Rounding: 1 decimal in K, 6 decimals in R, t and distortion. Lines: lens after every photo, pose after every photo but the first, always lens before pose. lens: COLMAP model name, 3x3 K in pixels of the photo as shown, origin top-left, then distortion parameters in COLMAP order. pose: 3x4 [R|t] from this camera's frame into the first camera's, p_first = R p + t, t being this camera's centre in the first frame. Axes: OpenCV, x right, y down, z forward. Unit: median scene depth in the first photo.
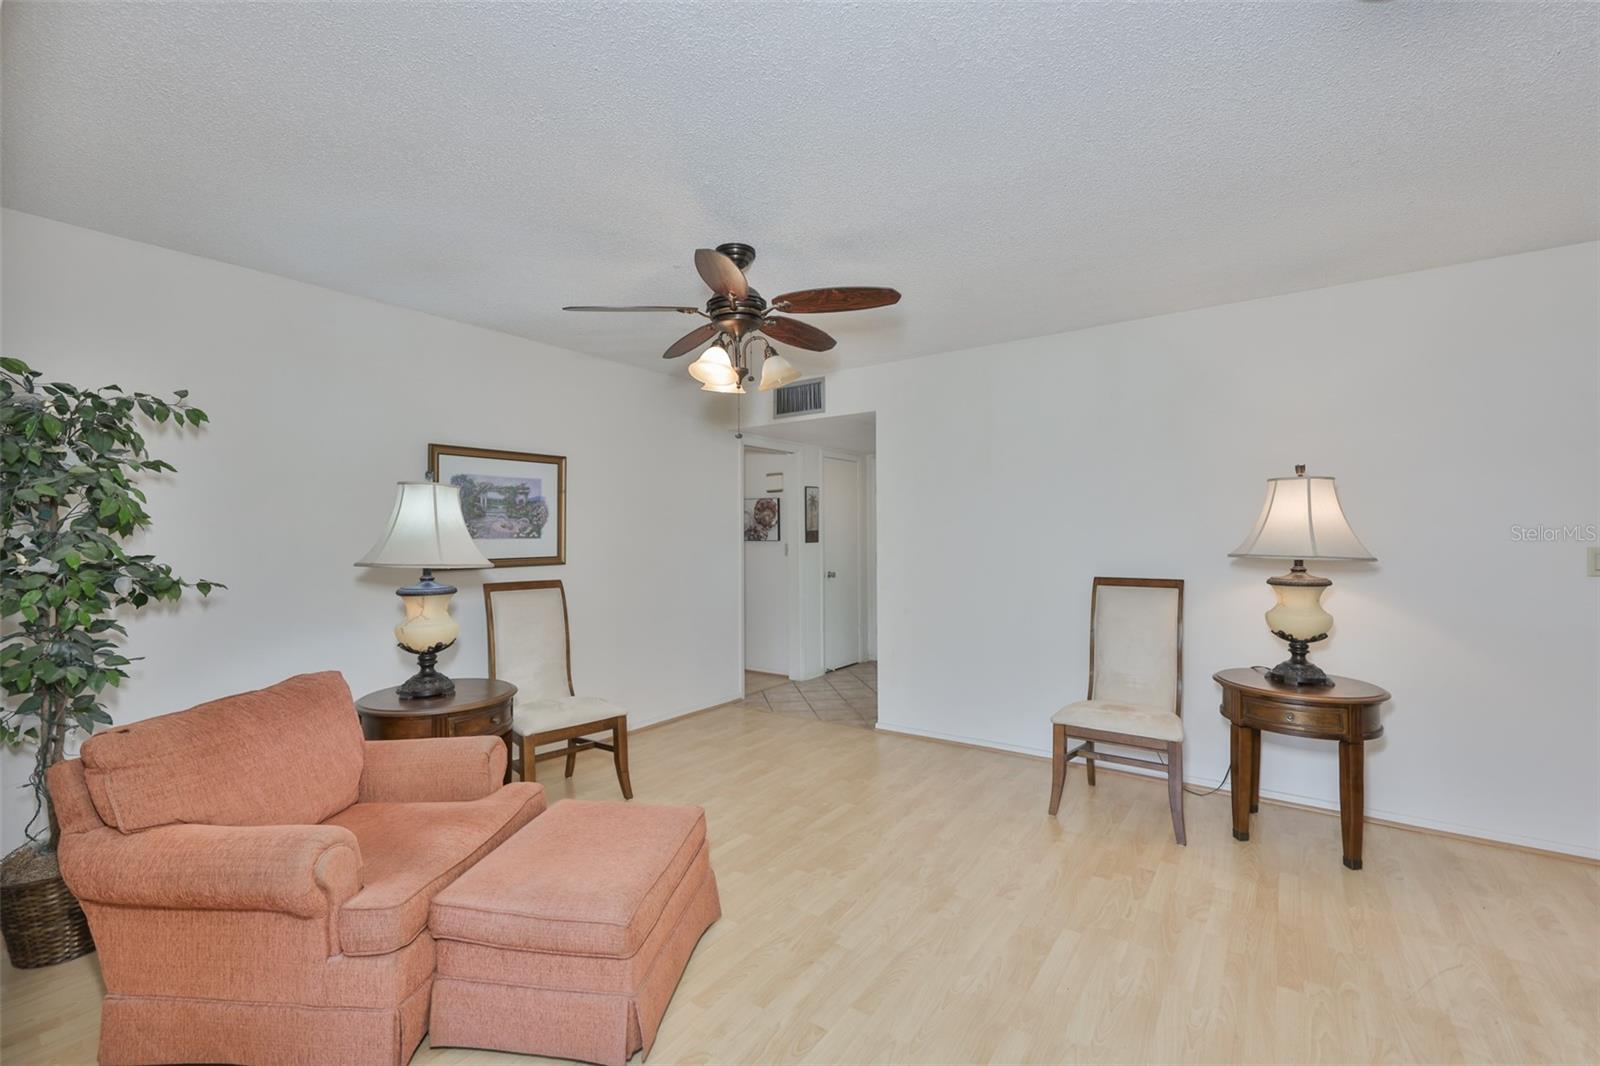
lens RADIAL K [[676.2, 0, 795.0], [0, 676.2, 527.6], [0, 0, 1]] dist [-0.003128, 0.000545]
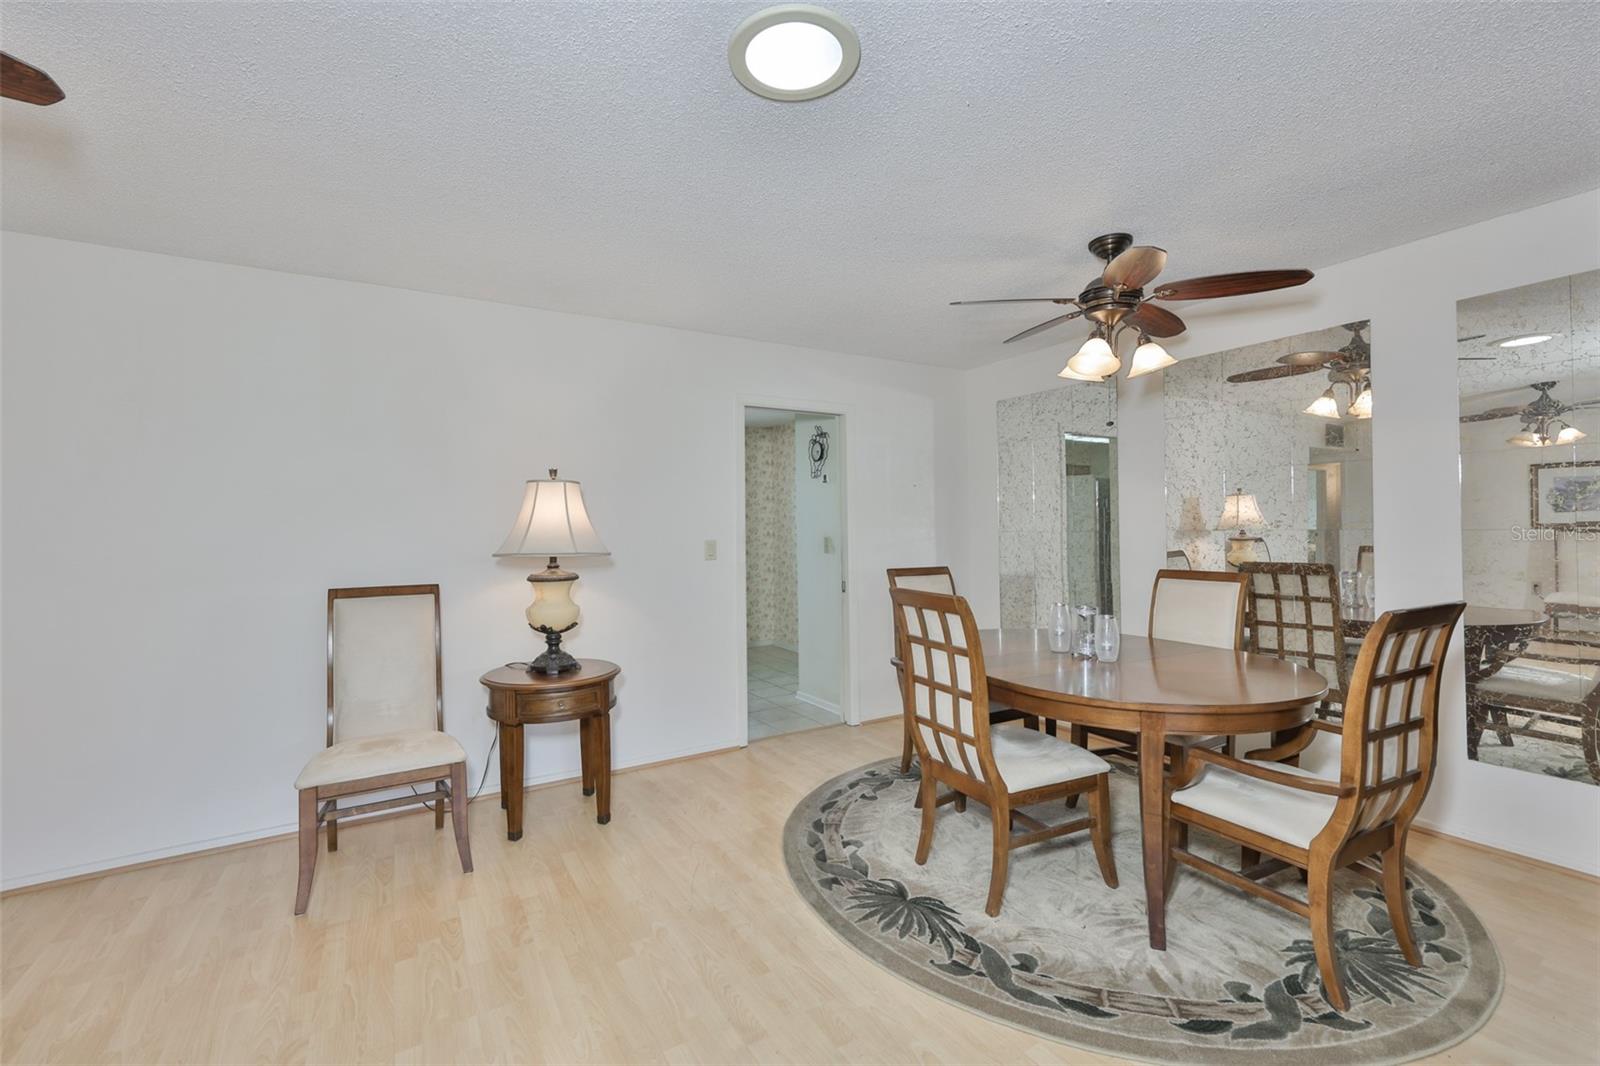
lens RADIAL K [[676.2, 0, 795.2], [0, 676.2, 524.7], [0, 0, 1]] dist [-0.003128, 0.000545]
pose [[0.380069, 0.006312, 0.924937, -0.106313], [0.000502, 0.999975, -0.007031, 0.003701], [-0.924958, 0.003137, 0.380056, 0.229758]]
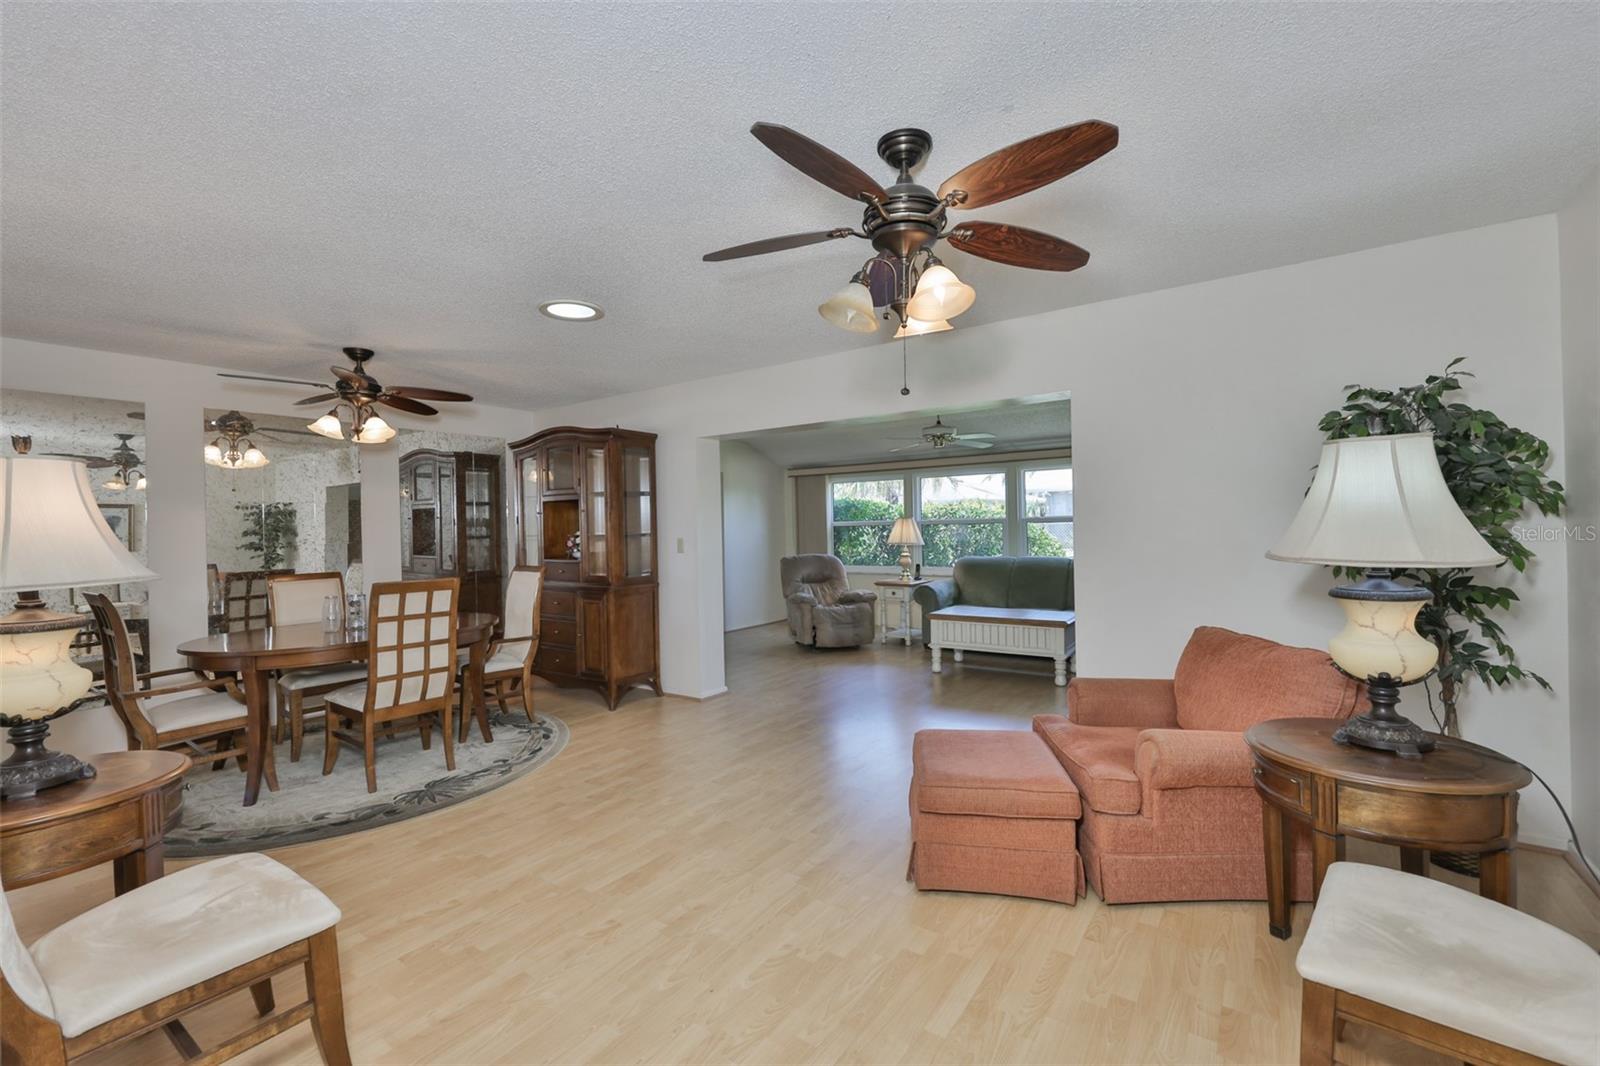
lens RADIAL K [[676.2, 0, 785.0], [0, 676.2, 526.5], [0, 0, 1]] dist [-0.003128, 0.000545]
pose [[-0.999423, 0.033814, -0.003088, 0.051512], [0.033856, 0.999317, -0.014819, 0.022448], [0.002585, -0.014915, -0.999885, 1.608831]]
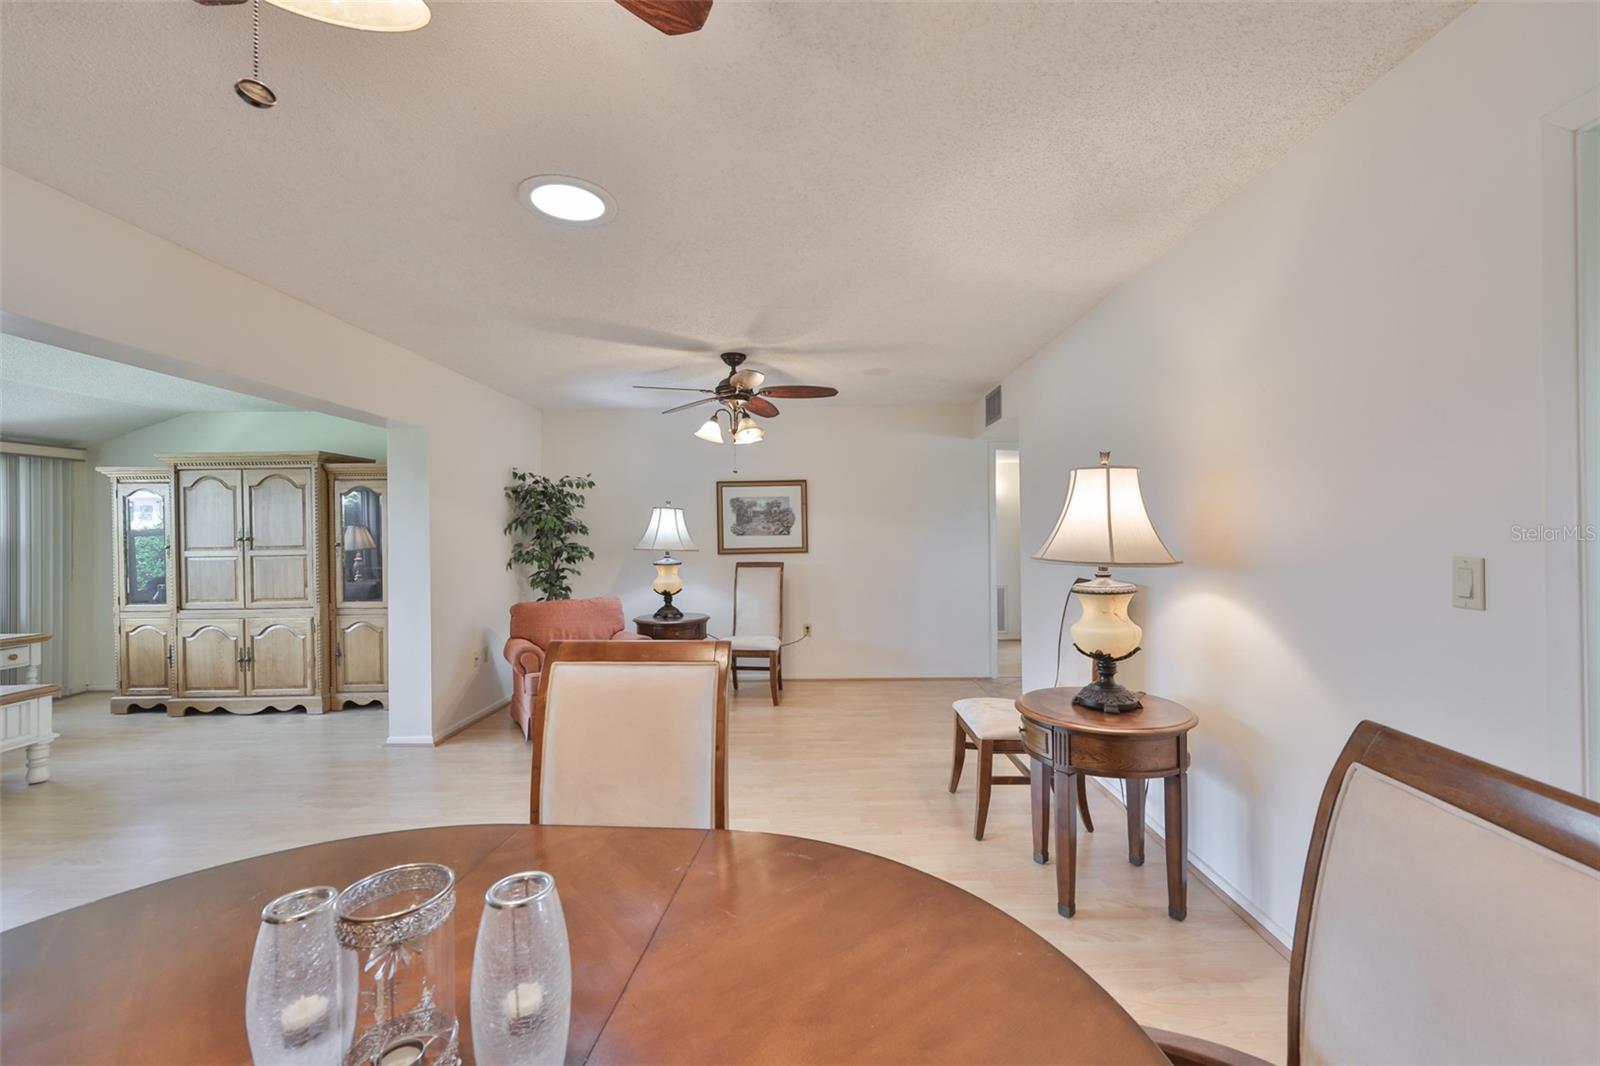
lens RADIAL K [[676.2, 0, 806.9], [0, 676.2, 523.2], [0, 0, 1]] dist [-0.003128, 0.000545]
pose [[0.580085, -0.012562, -0.814459, 1.215976], [0.016175, 0.999862, -0.003901, -0.006029], [0.814395, -0.010911, 0.580208, 0.199640]]
